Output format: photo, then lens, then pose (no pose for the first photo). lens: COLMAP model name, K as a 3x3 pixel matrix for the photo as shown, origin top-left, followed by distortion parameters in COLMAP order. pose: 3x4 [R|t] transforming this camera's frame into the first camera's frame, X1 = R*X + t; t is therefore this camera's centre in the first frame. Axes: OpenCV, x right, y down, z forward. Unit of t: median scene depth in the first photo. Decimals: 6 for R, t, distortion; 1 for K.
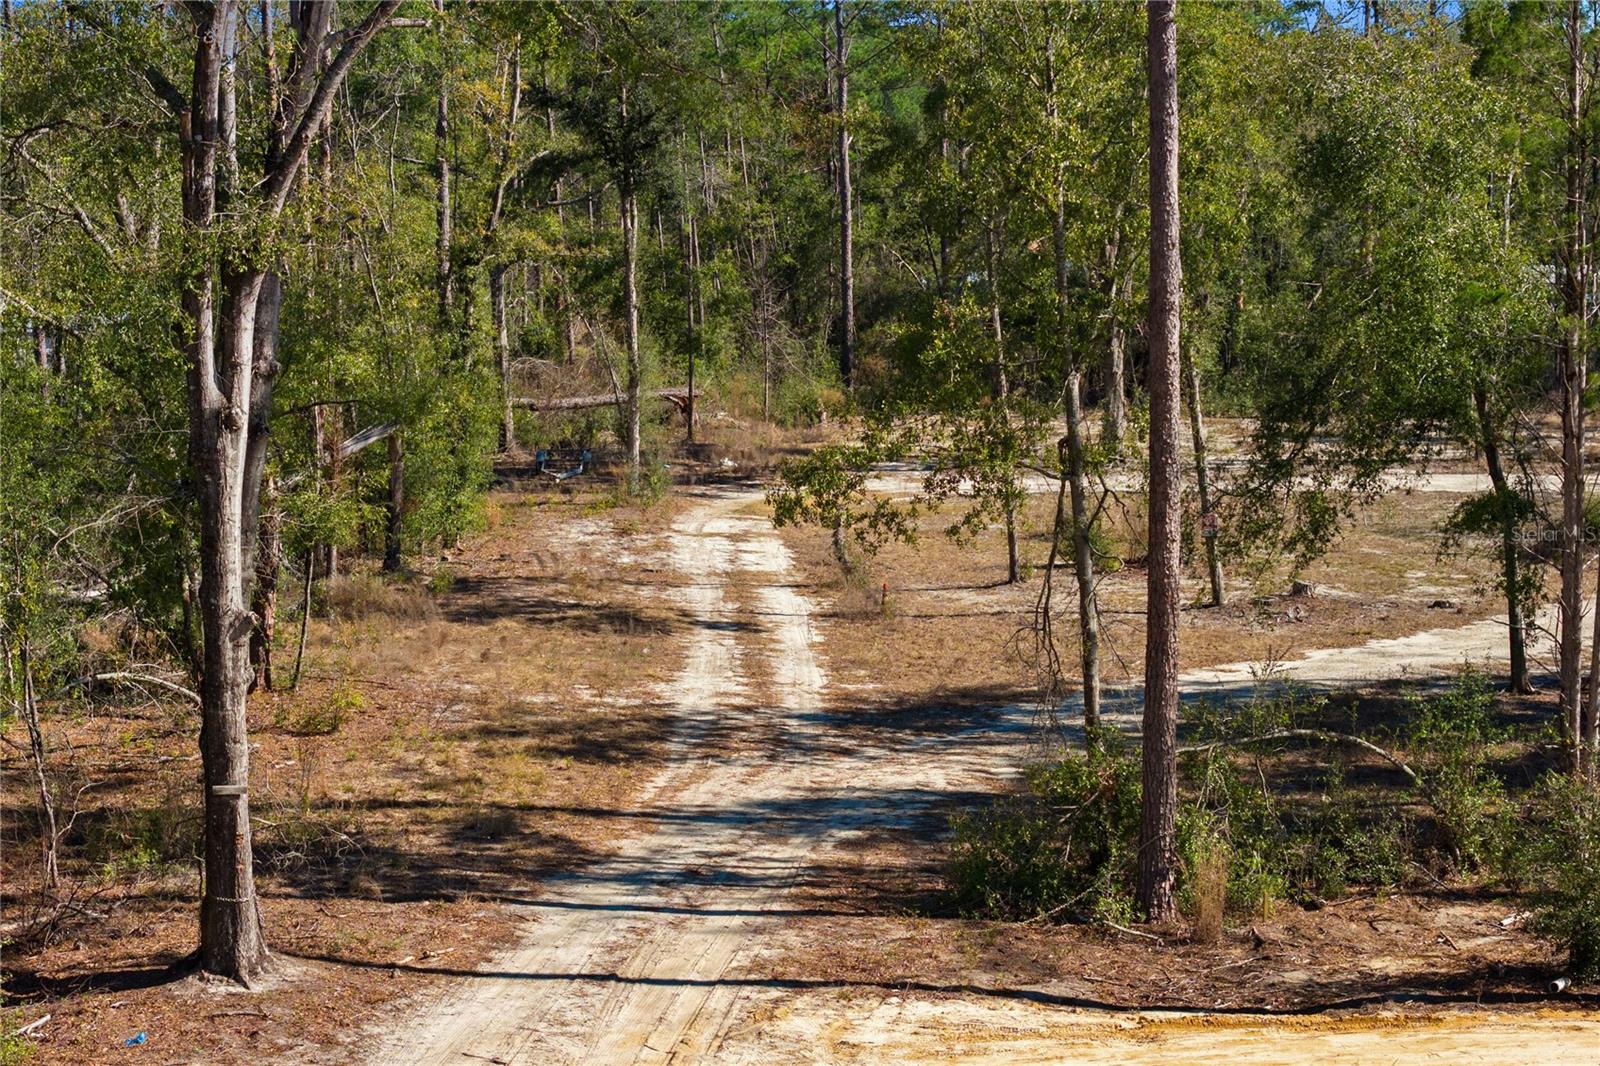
lens RADIAL K [[3227.5, 0, 788.5], [0, 3227.5, 540.8], [0, 0, 1]] dist [-0.151618, 0.000000]
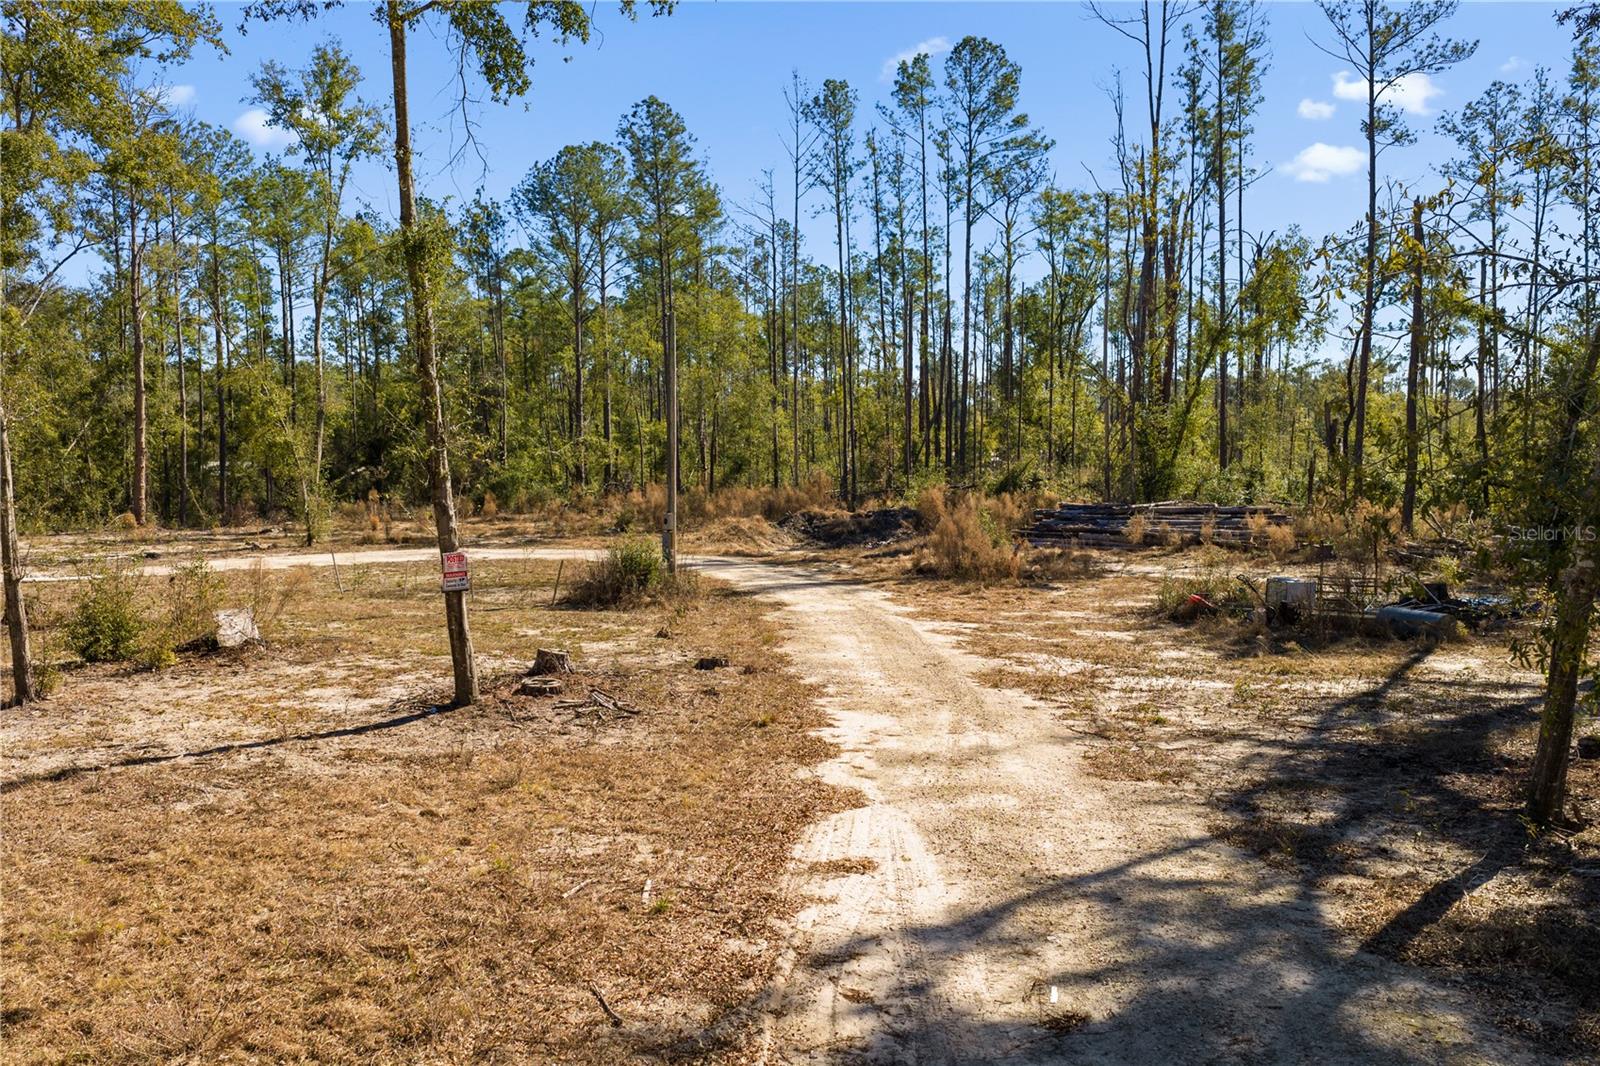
lens RADIAL K [[1329.1, 0, 804.5], [0, 1329.1, 529.9], [0, 0, 1]] dist [0.022371, -0.033164]
pose [[0.736162, -0.036207, 0.675837, 0.011744], [0.078382, 0.996410, -0.031996, 0.000468], [-0.672252, 0.076528, 0.736357, 0.798882]]
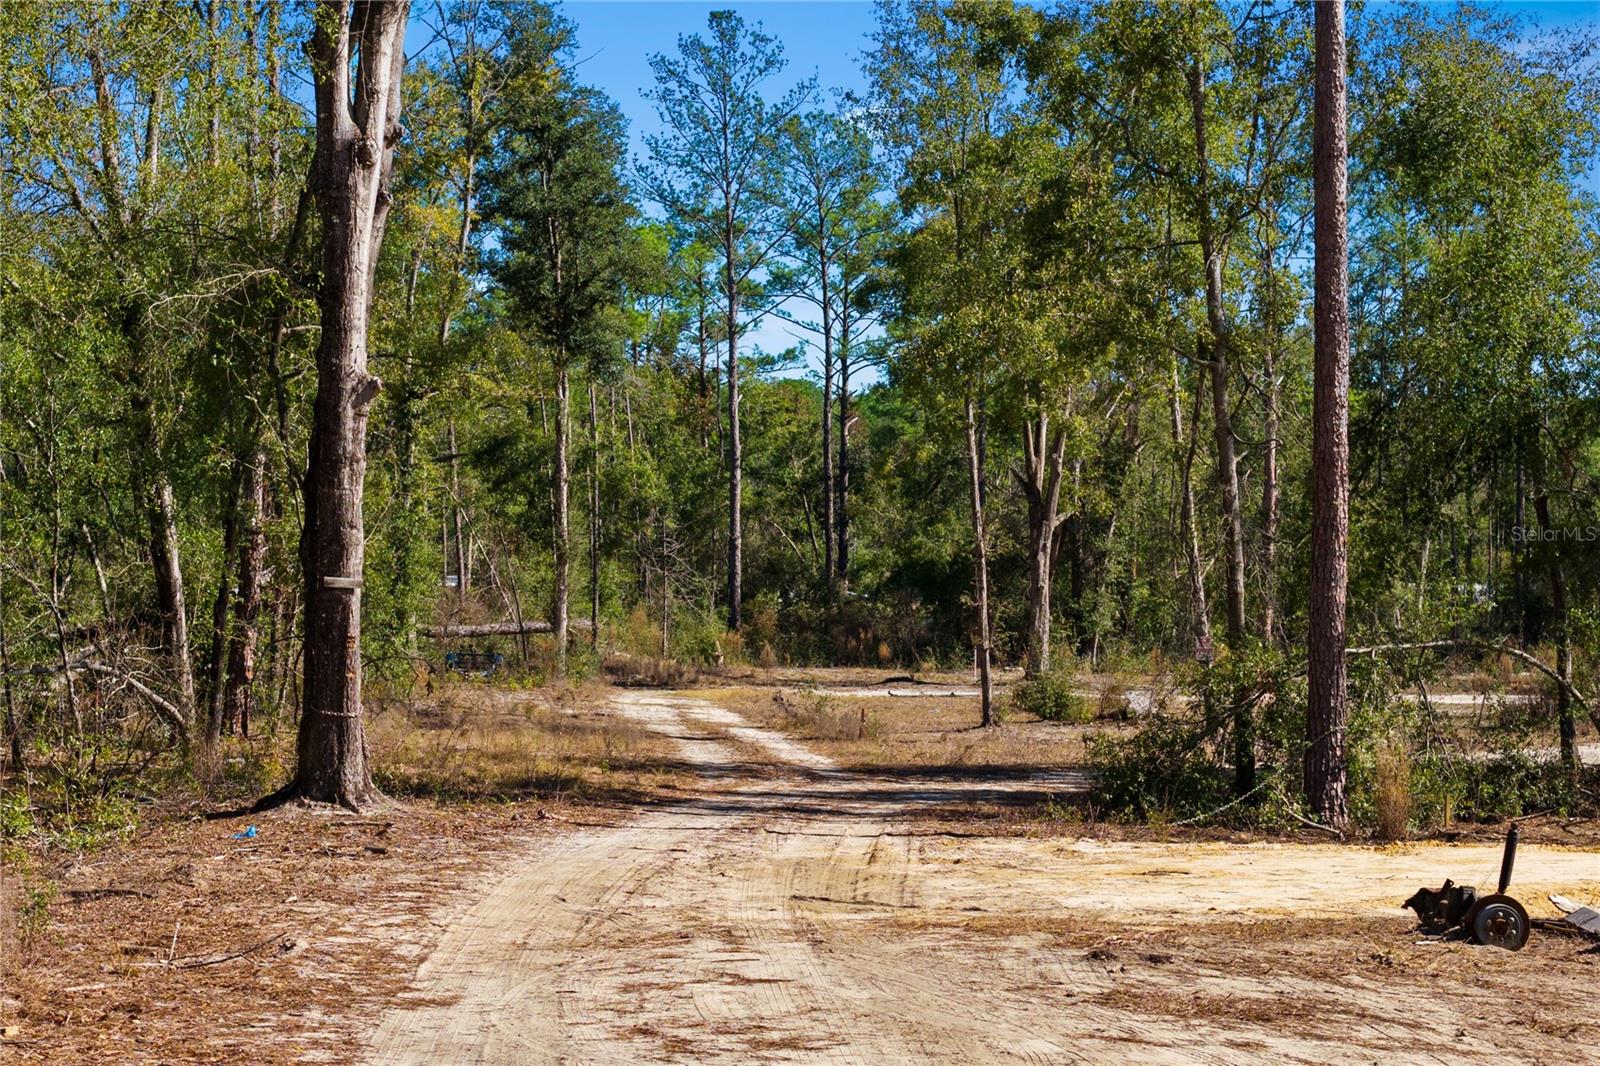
lens RADIAL K [[3227.5, 0, 798.2], [0, 3227.5, 531.4], [0, 0, 1]] dist [-0.151618, 0.000000]
pose [[0.997892, 0.015521, 0.063008, -0.051831], [-0.007449, 0.991953, -0.126385, 0.085092], [-0.064463, 0.125650, 0.989978, 0.059901]]
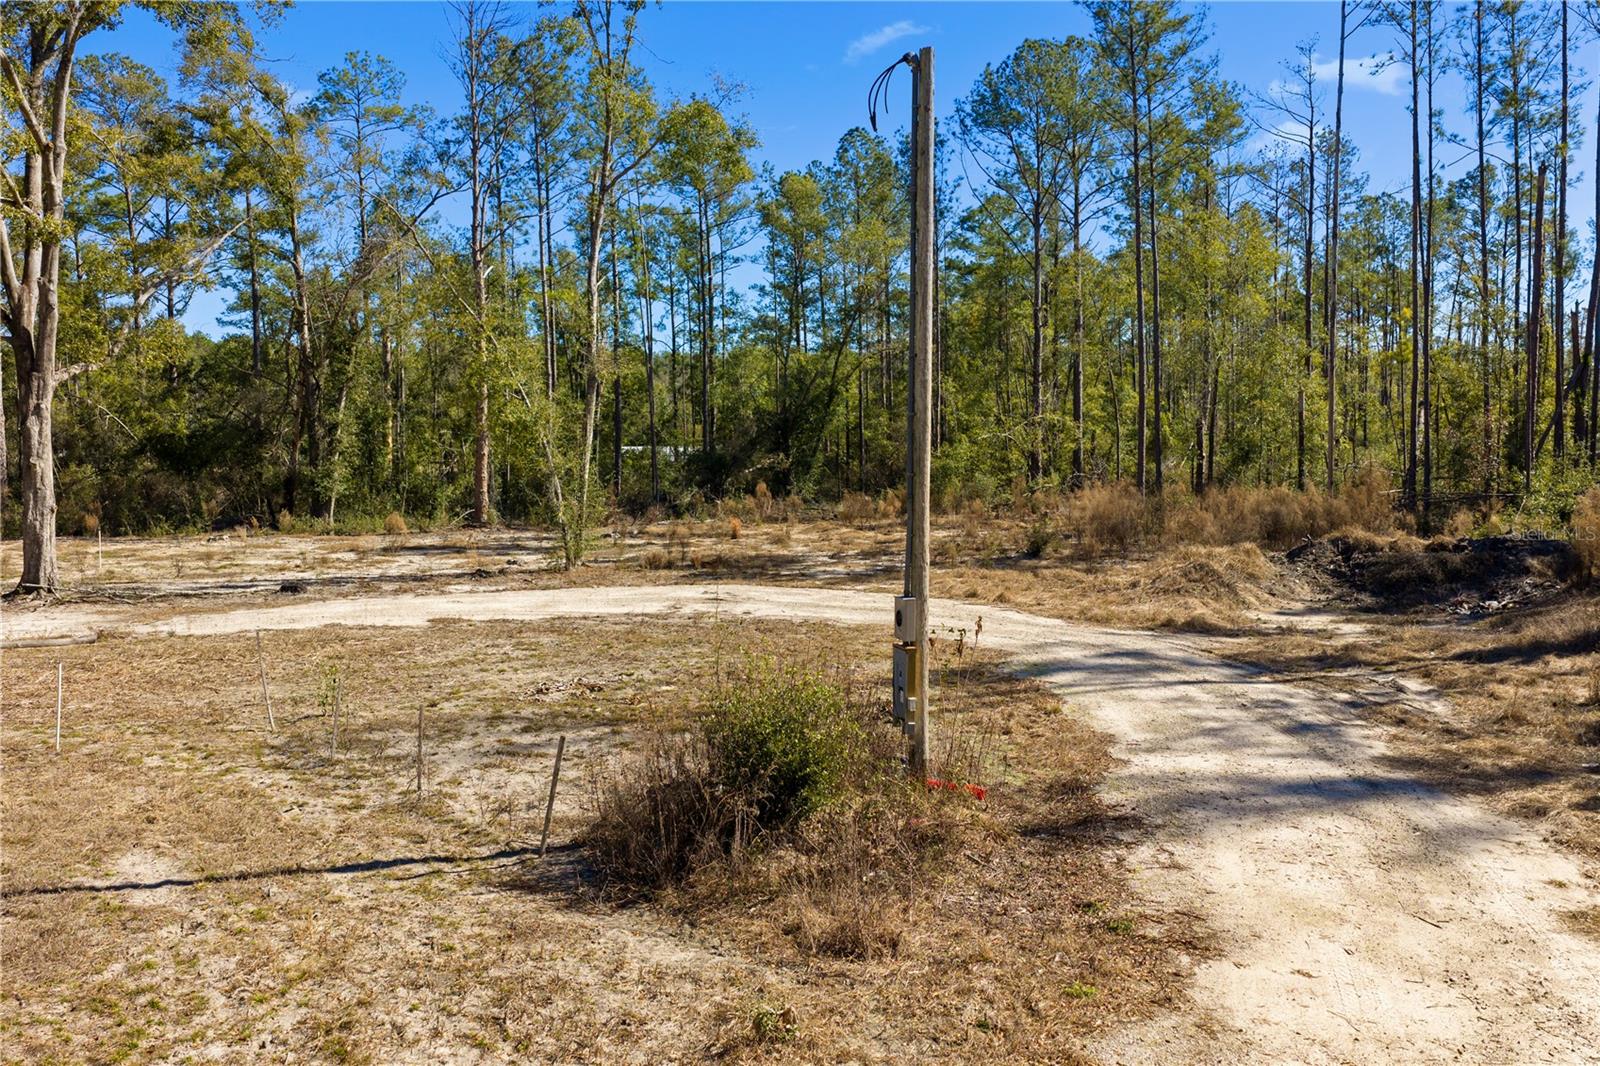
lens RADIAL K [[1329.1, 0, 804.4], [0, 1329.1, 528.5], [0, 0, 1]] dist [0.022371, -0.033164]
pose [[0.939231, -0.022486, 0.342549, 0.247282], [0.039929, 0.998235, -0.043954, -0.029311], [-0.340956, 0.054960, 0.938471, 1.043150]]
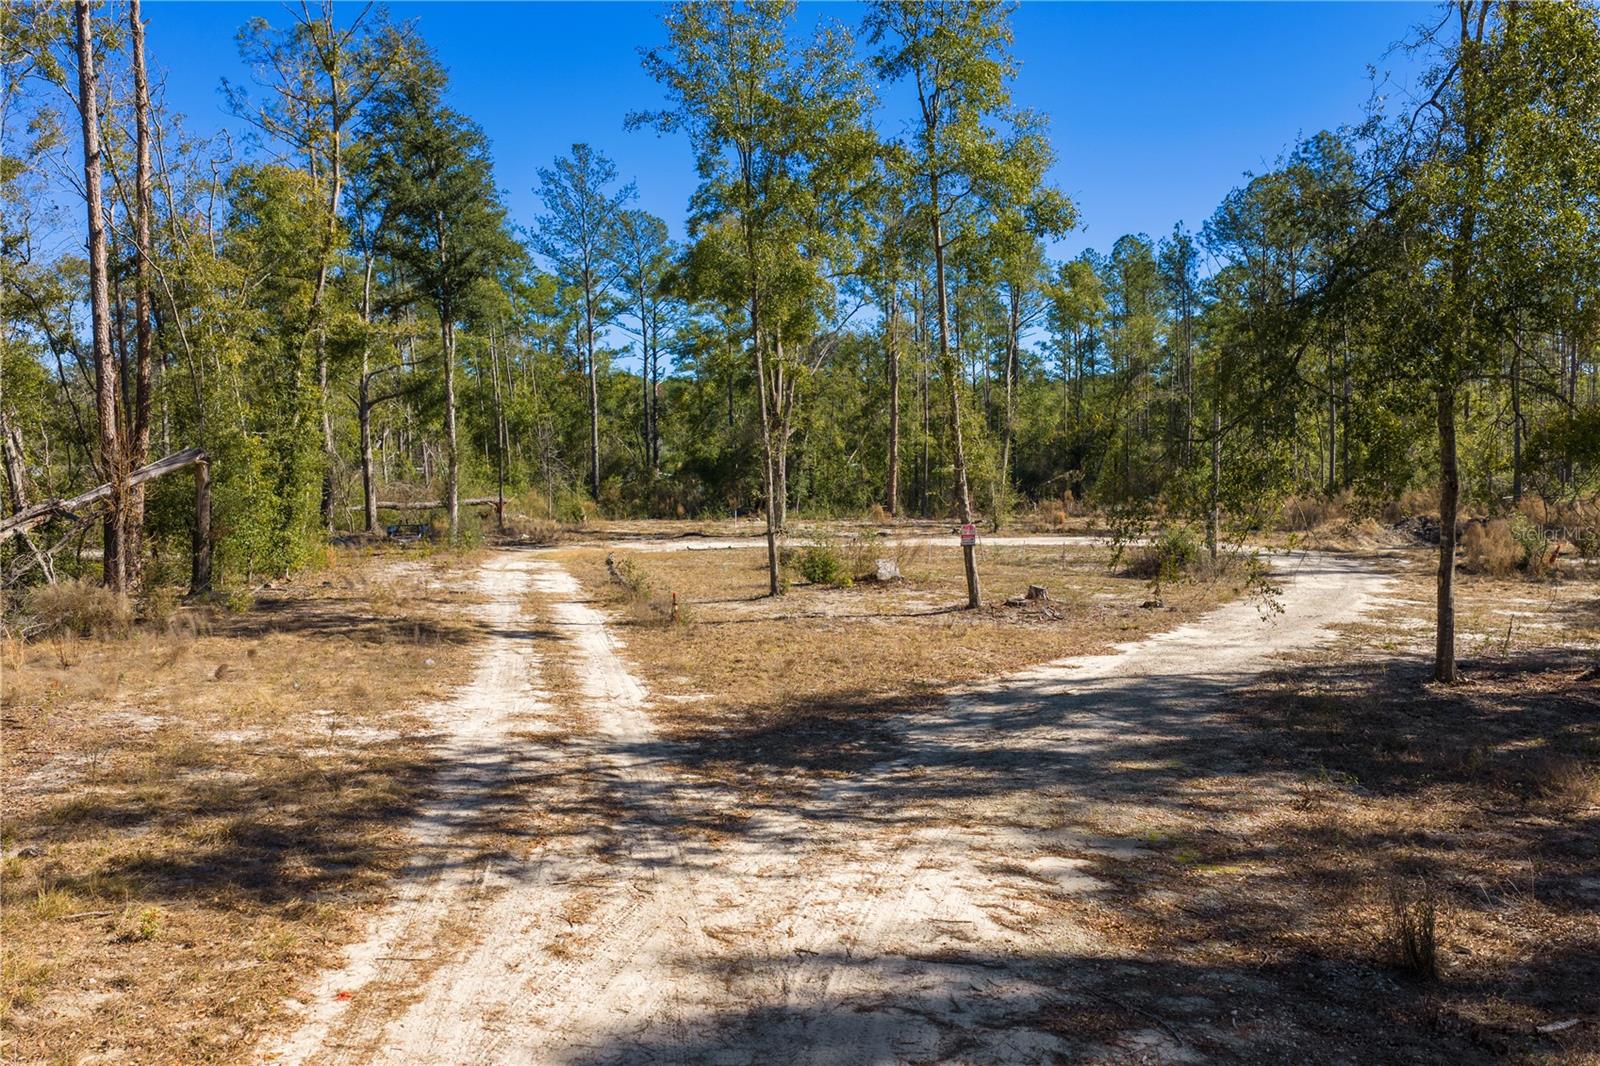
lens RADIAL K [[1329.1, 0, 806.2], [0, 1329.1, 532.3], [0, 0, 1]] dist [0.022371, -0.033164]
pose [[0.982206, -0.008924, 0.187594, -0.010347], [0.020364, 0.998042, -0.059142, 0.020844], [-0.186699, 0.061909, 0.980465, 0.580578]]
